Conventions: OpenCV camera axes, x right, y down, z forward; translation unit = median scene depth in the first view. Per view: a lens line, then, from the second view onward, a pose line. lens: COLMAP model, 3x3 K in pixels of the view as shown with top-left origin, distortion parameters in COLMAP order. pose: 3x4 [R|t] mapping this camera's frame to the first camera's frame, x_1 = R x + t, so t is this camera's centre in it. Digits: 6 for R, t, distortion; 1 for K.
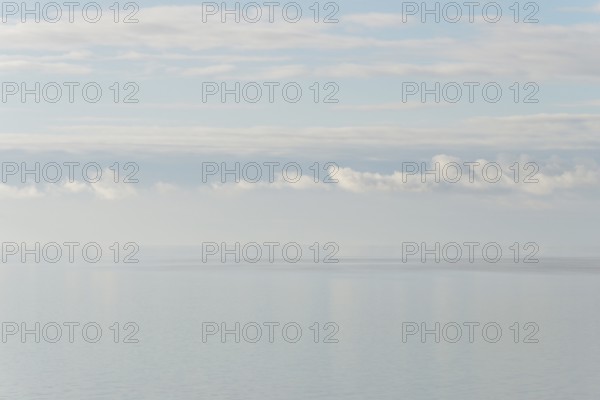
lens RADIAL K [[277.0, 0, 300.0], [0, 277.0, 200.0], [0, 0, 1]] dist [0.000945, 0.000111]
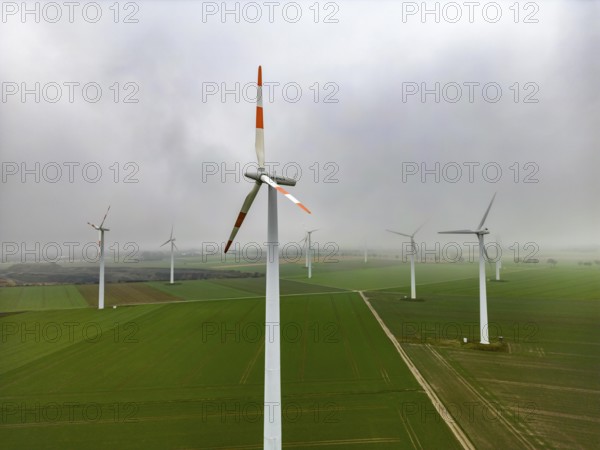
lens RADIAL K [[277.4, 0, 300.1], [0, 277.4, 199.9], [0, 0, 1]] dist [-0.000240, -0.000489]
pose [[1.000000, 0.000059, 0.000452, 0.000074], [-0.000059, 1.000000, 0.000421, 0.288518], [-0.000452, -0.000421, 1.000000, -0.000261]]
